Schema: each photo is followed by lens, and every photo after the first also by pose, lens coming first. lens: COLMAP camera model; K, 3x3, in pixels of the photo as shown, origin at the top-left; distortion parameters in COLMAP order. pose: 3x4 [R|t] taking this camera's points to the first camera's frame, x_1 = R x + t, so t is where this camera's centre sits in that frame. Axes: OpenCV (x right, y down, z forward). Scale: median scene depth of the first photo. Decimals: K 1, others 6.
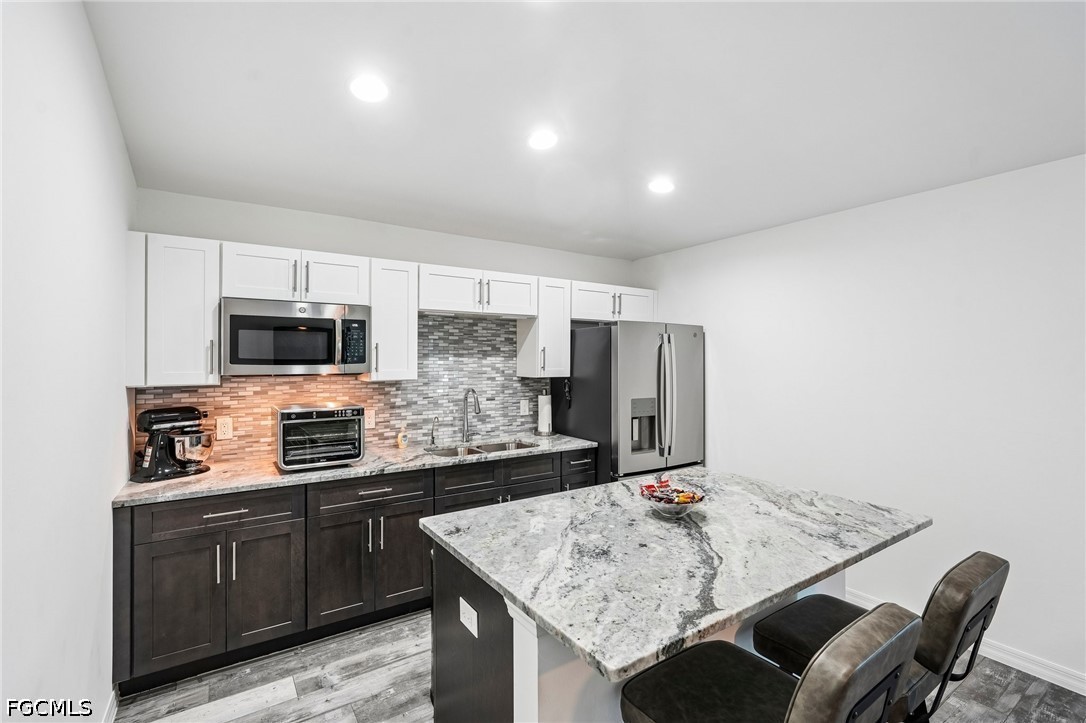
lens RADIAL K [[480.8, 0, 542.7], [0, 480.8, 364.6], [0, 0, 1]] dist [-0.002729, 0.000507]
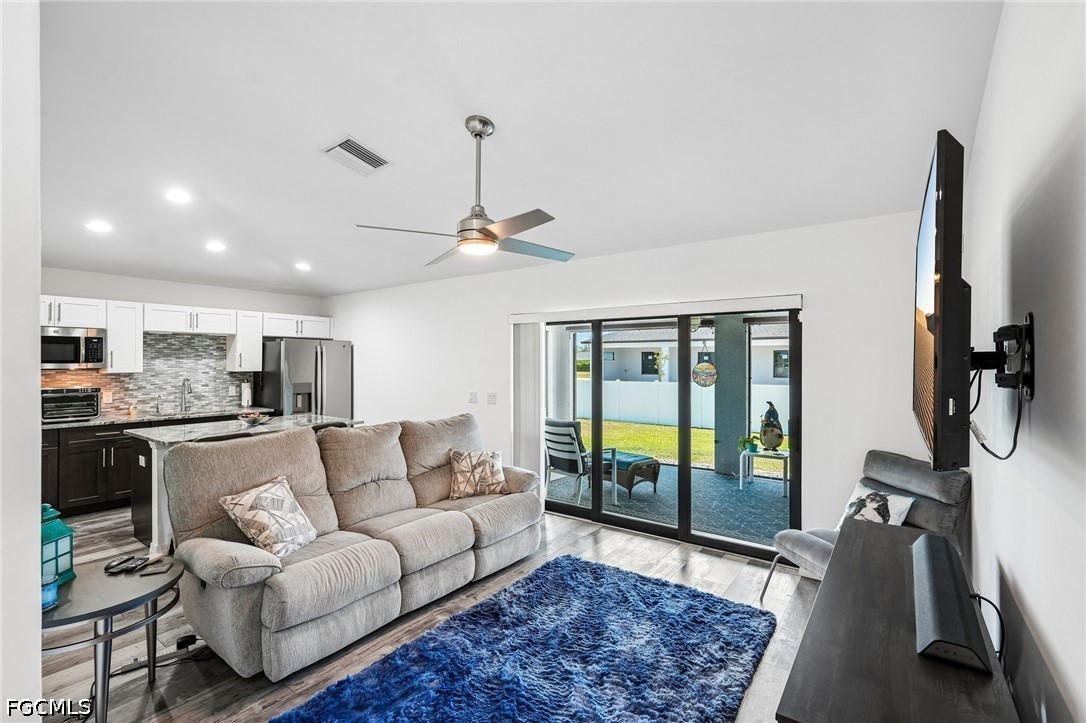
lens RADIAL K [[480.8, 0, 542.7], [0, 480.8, 364.6], [0, 0, 1]] dist [-0.002729, 0.000507]
pose [[0.942289, -0.001182, 0.334798, 0.456759], [0.002923, 0.999985, -0.004698, 0.014891], [-0.334787, 0.005406, 0.942278, -0.966857]]
